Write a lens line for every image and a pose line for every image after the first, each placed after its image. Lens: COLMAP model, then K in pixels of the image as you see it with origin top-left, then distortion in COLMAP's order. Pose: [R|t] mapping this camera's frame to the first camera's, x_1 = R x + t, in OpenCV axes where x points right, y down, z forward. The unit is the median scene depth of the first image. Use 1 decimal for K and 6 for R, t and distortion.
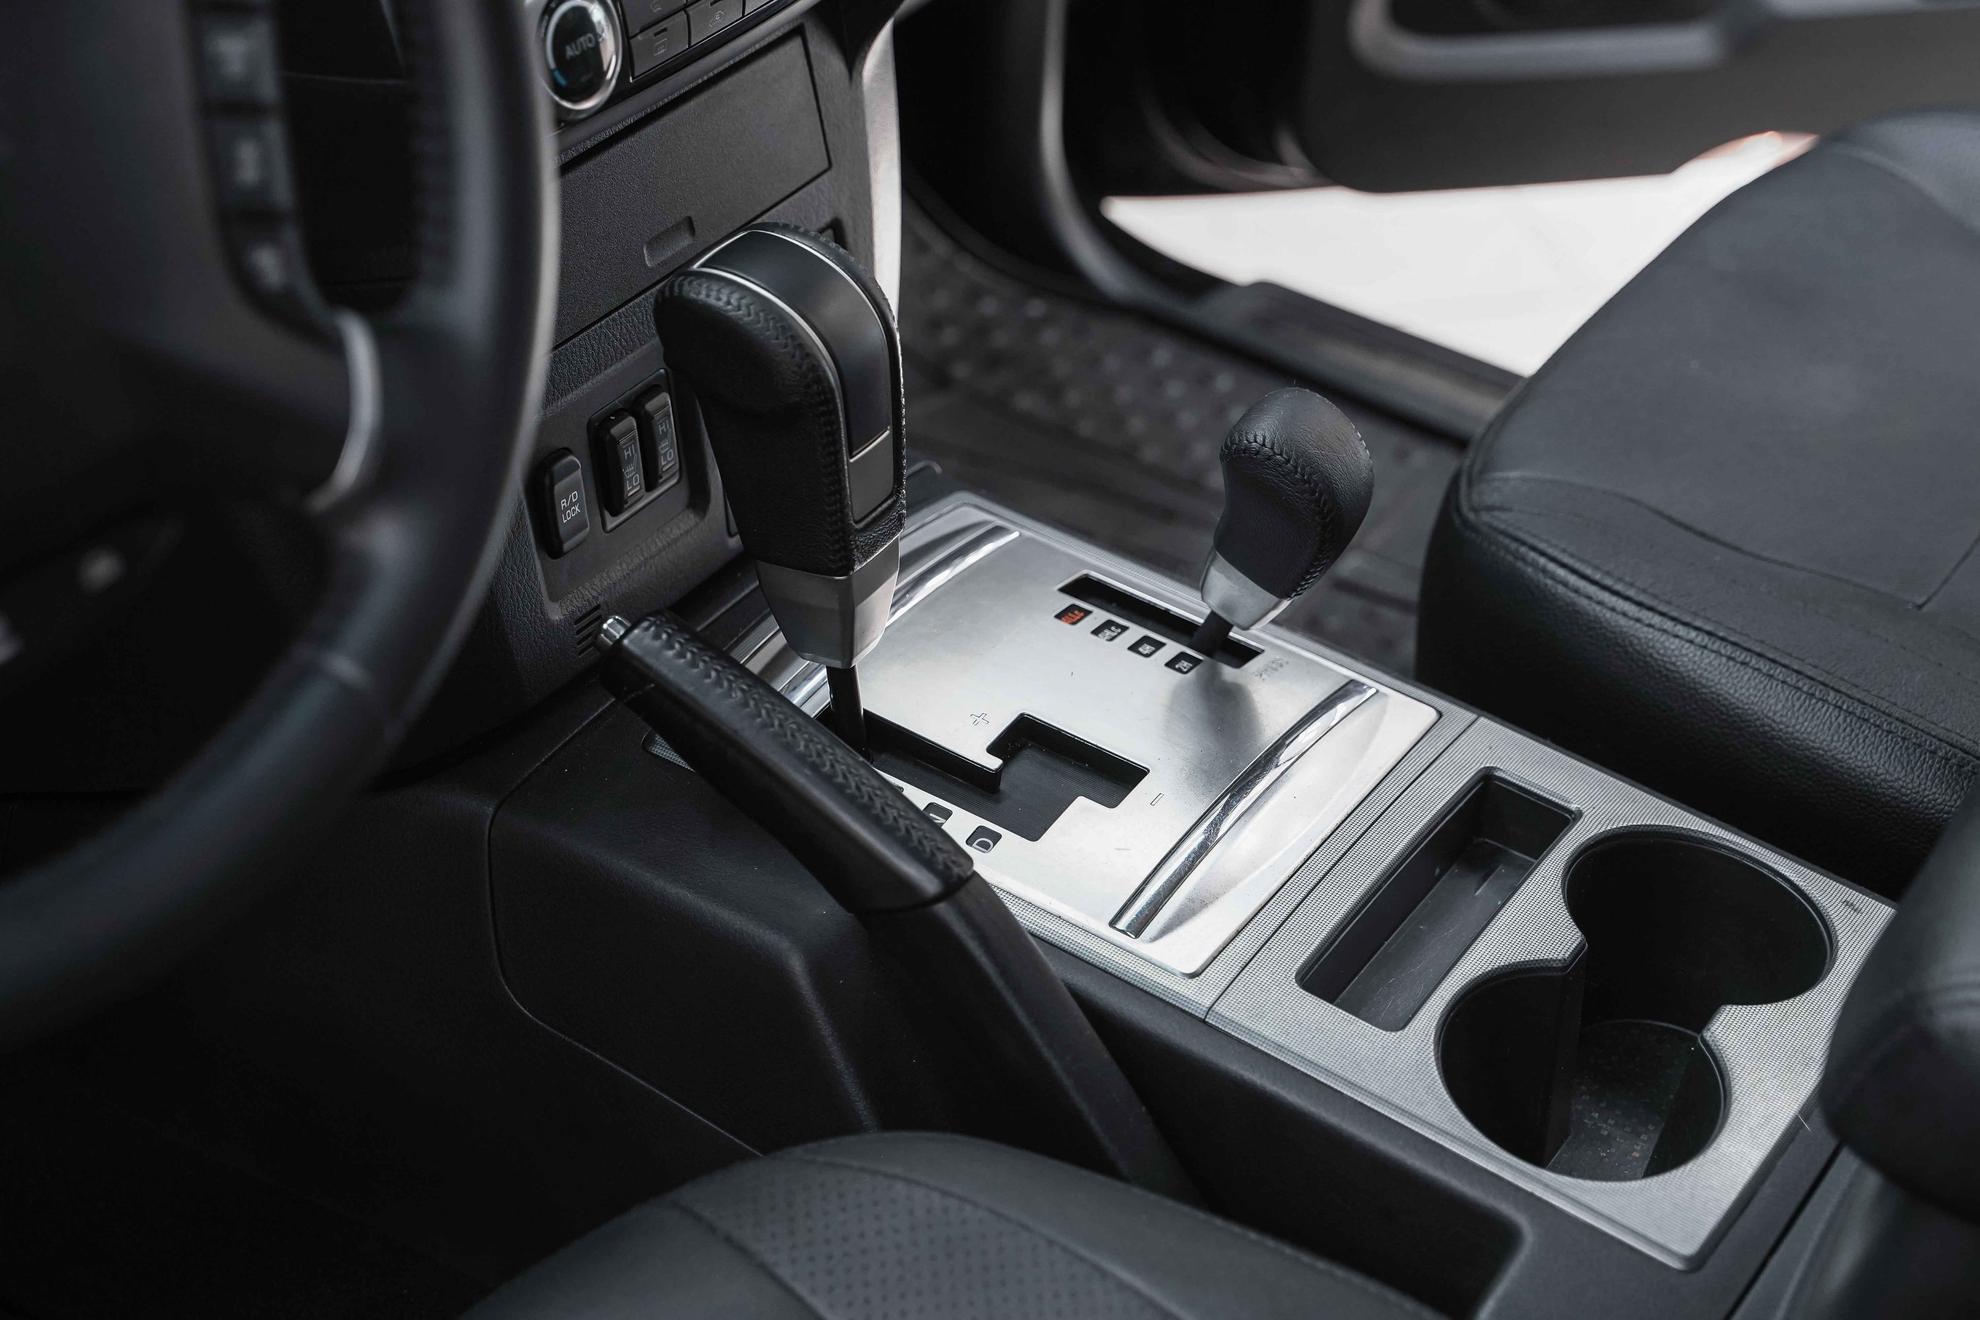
lens RADIAL K [[3271.6, 0, 988.7], [0, 3271.6, 661.7], [0, 0, 1]] dist [-0.098321, 0.000000]
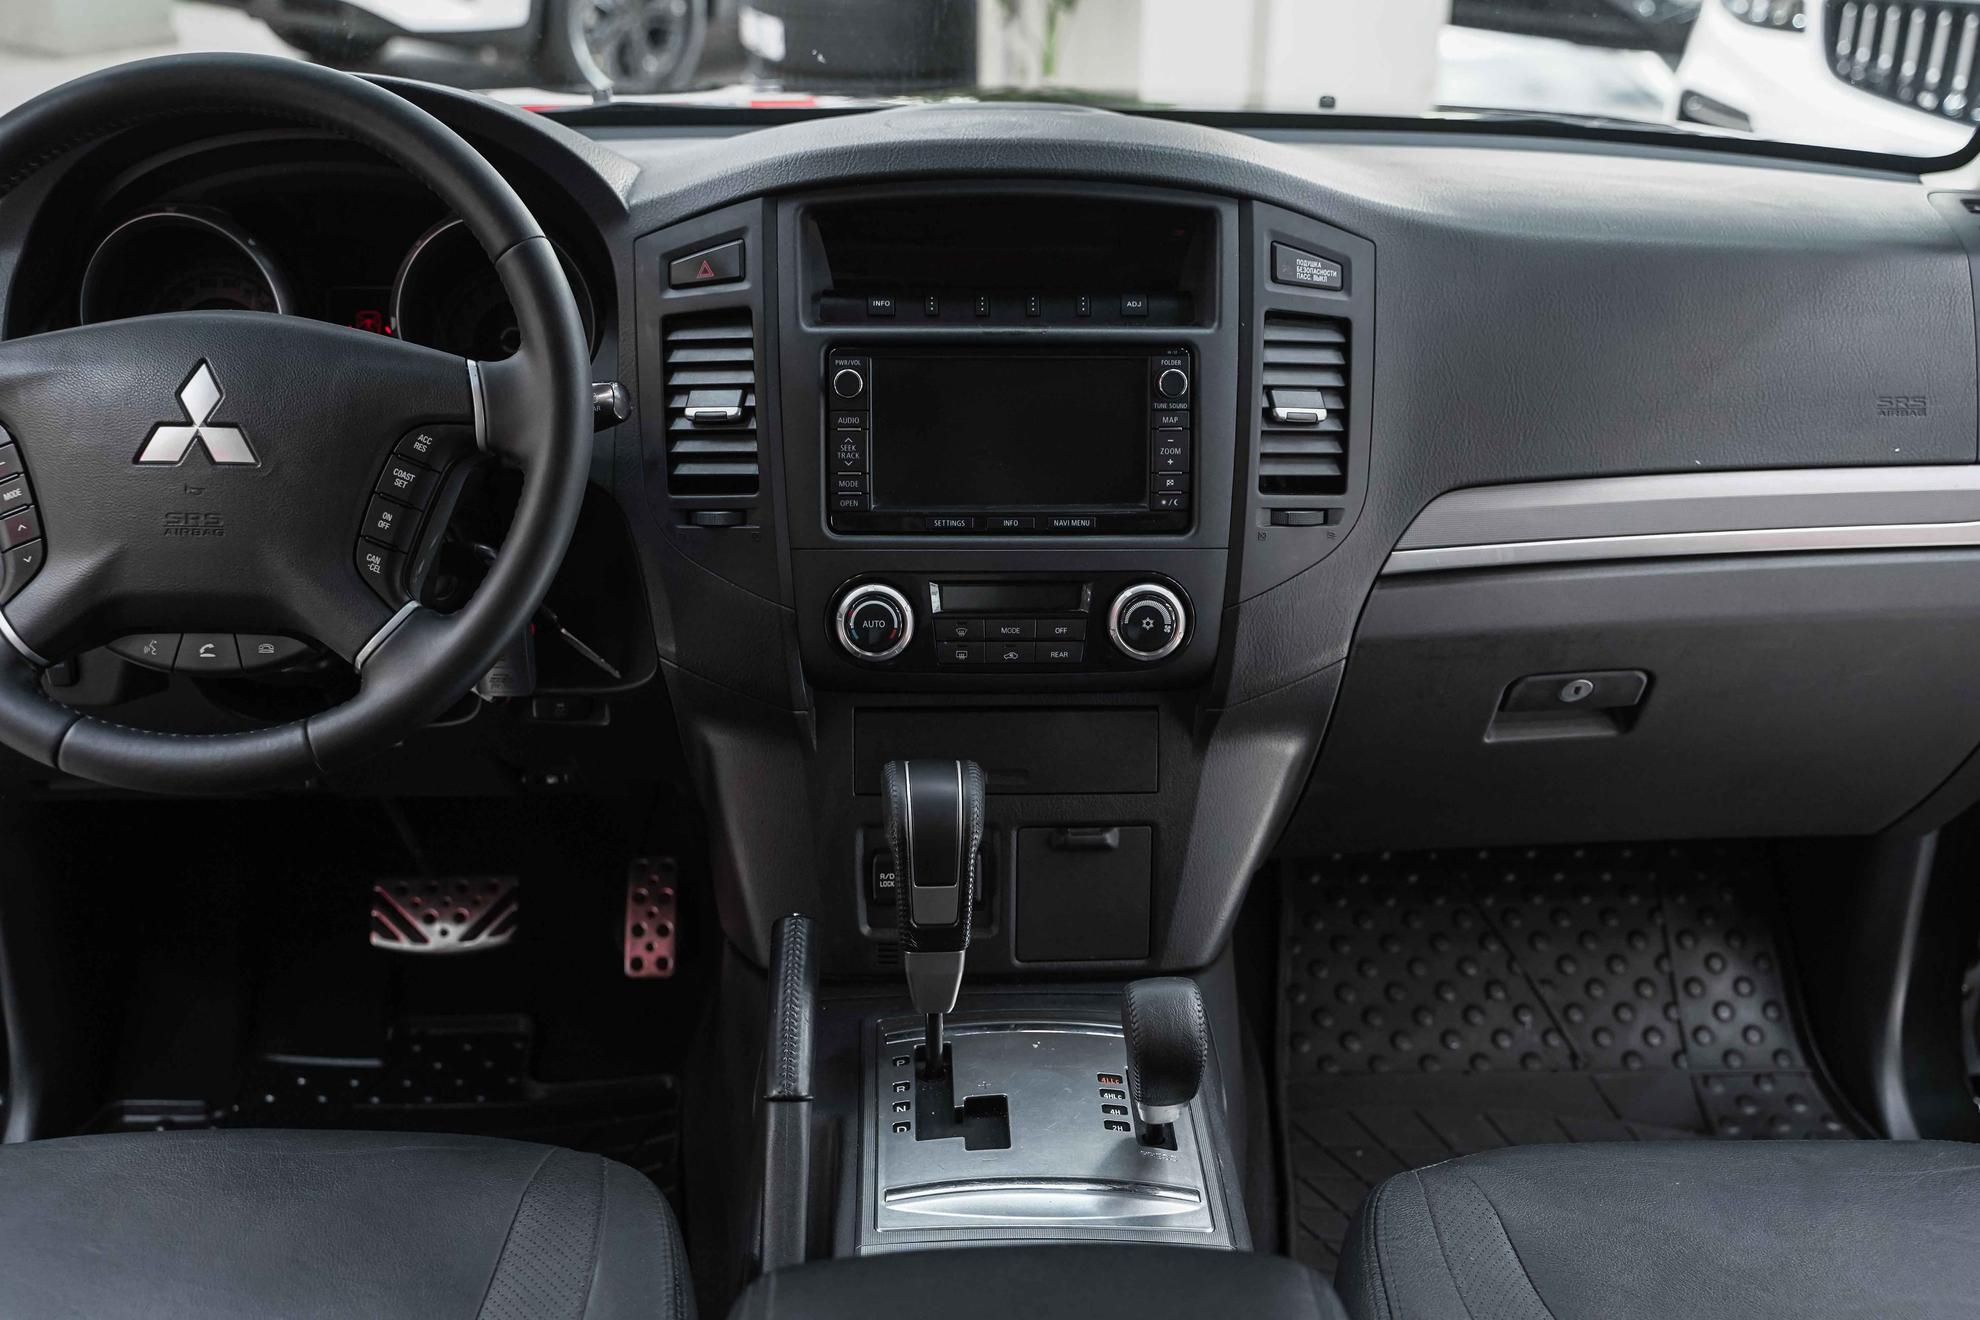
lens RADIAL K [[2217.4, 0, 998.6], [0, 2217.4, 662.4], [0, 0, 1]] dist [-0.007082, 0.000000]
pose [[0.582090, 0.270588, -0.766781, 0.819214], [-0.473029, 0.879702, -0.048656, -0.122575], [0.661373, 0.391032, 0.640062, 0.186116]]
